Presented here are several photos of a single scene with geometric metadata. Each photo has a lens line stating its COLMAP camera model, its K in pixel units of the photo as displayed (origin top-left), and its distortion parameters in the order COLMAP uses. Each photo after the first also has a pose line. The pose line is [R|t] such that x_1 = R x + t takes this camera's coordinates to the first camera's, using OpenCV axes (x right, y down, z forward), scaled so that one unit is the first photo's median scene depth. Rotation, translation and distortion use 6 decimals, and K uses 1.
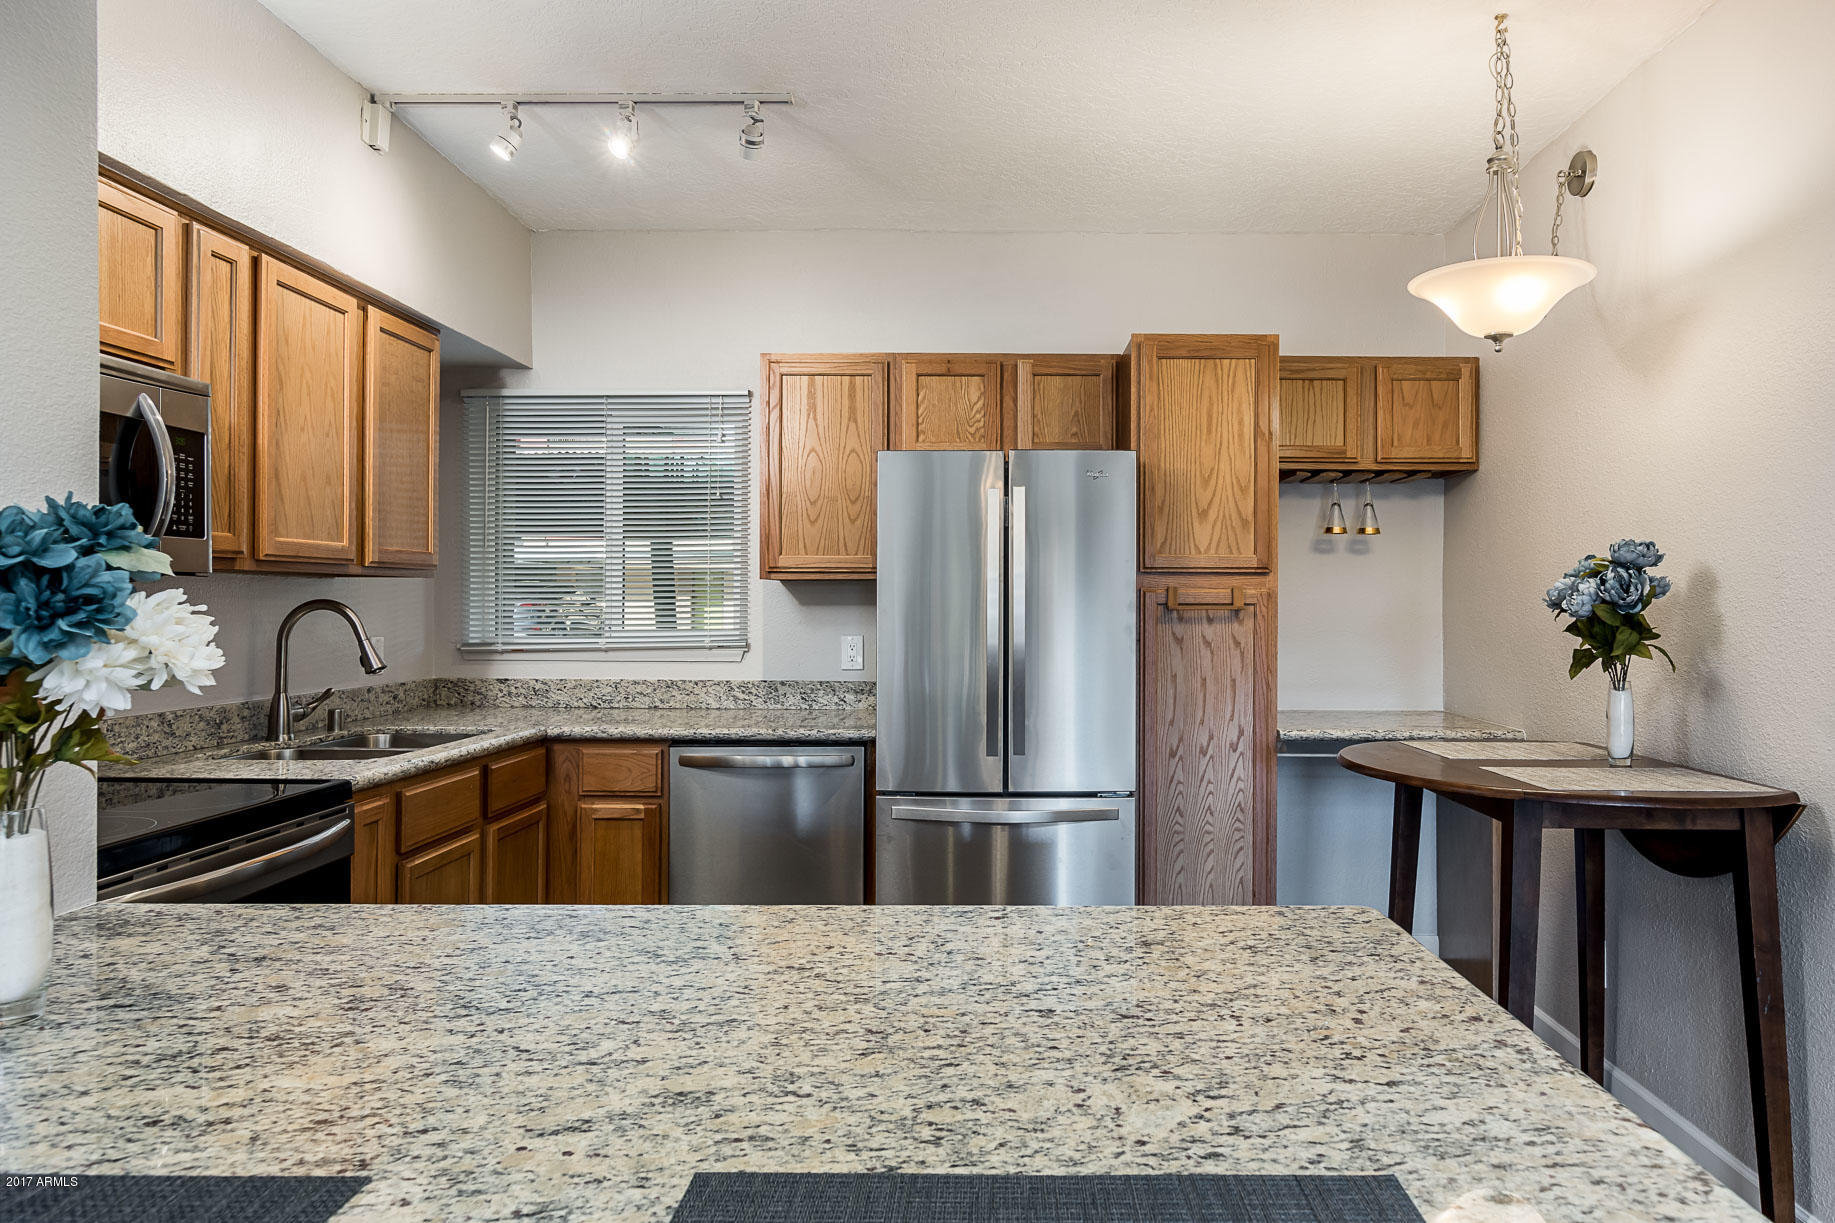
lens RADIAL K [[1149.8, 0, 998.5], [0, 1149.8, 593.1], [0, 0, 1]] dist [-0.008028, -0.002858]
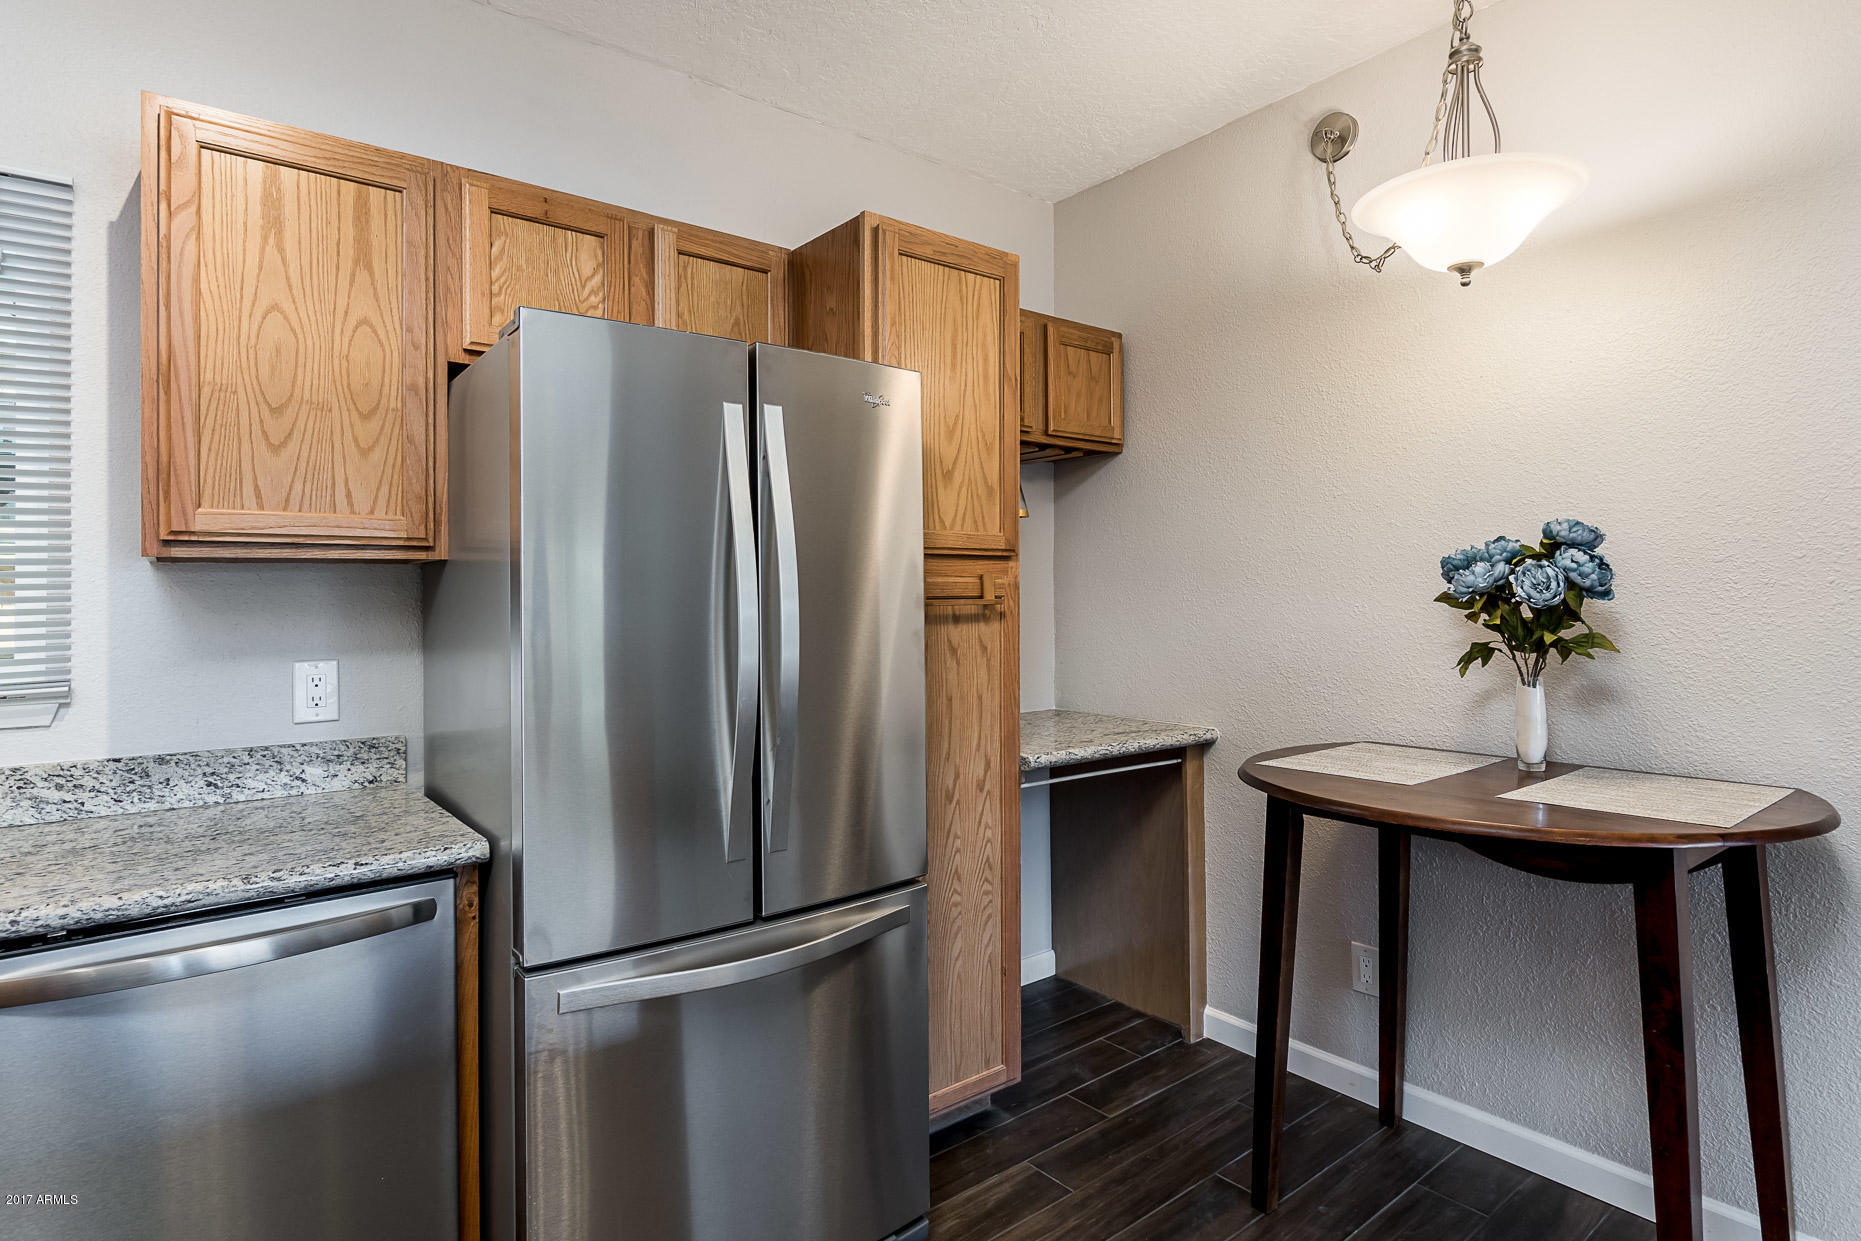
lens RADIAL K [[976.4, 0, 938.3], [0, 976.4, 589.0], [0, 0, 1]] dist [-0.003295, 0.000432]
pose [[0.780294, -0.004446, 0.625397, -0.220938], [0.005527, 0.999985, 0.000214, 0.003771], [-0.625388, 0.003290, 0.780307, 0.513126]]
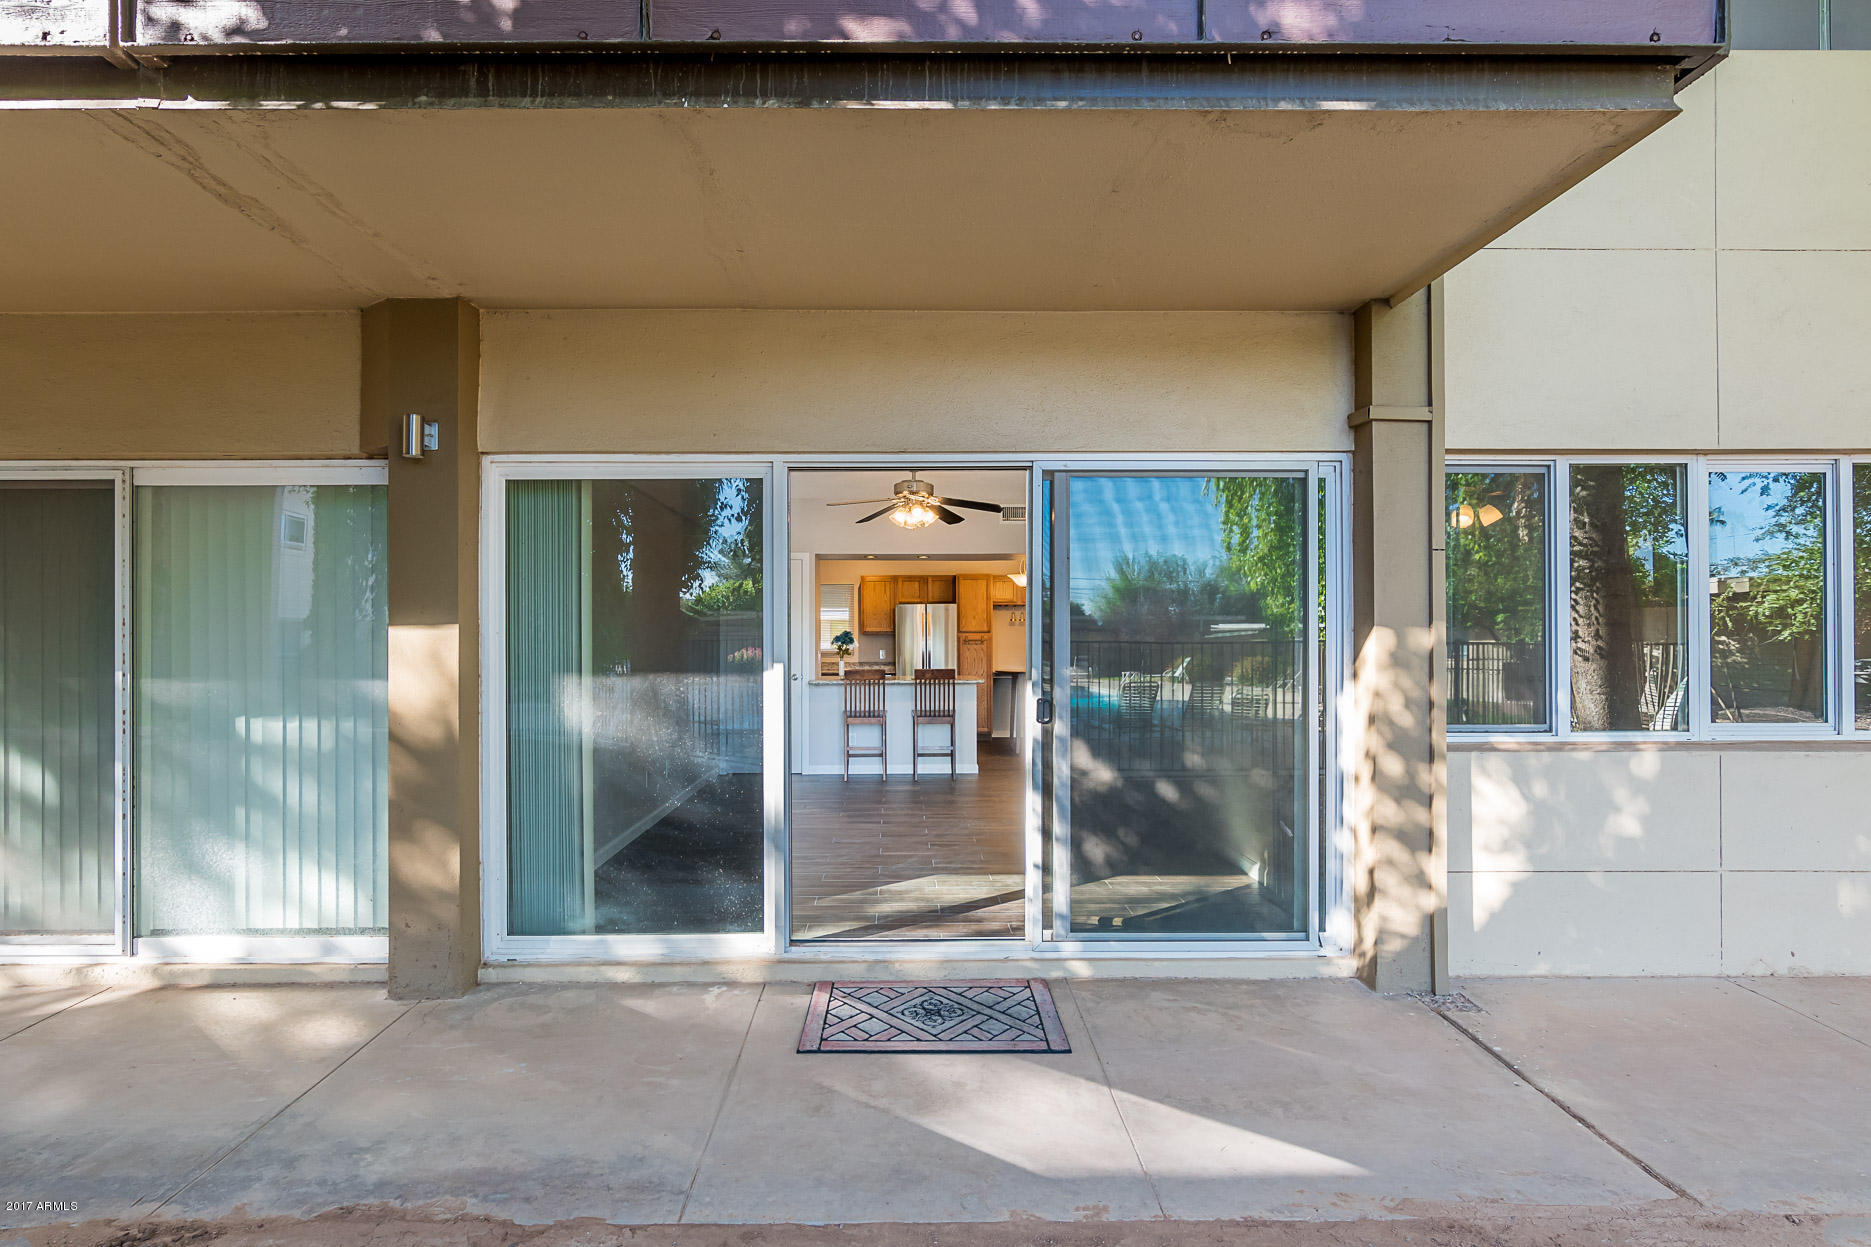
lens RADIAL K [[940.2, 0, 935.5], [0, 940.2, 623.5], [0, 0, 1]] dist [-0.003643, -0.000632]
pose [[0.999691, -0.001910, 0.024800, -0.041039], [0.002353, 0.999839, -0.017813, 0.011784], [-0.024762, 0.017866, 0.999534, -2.321386]]
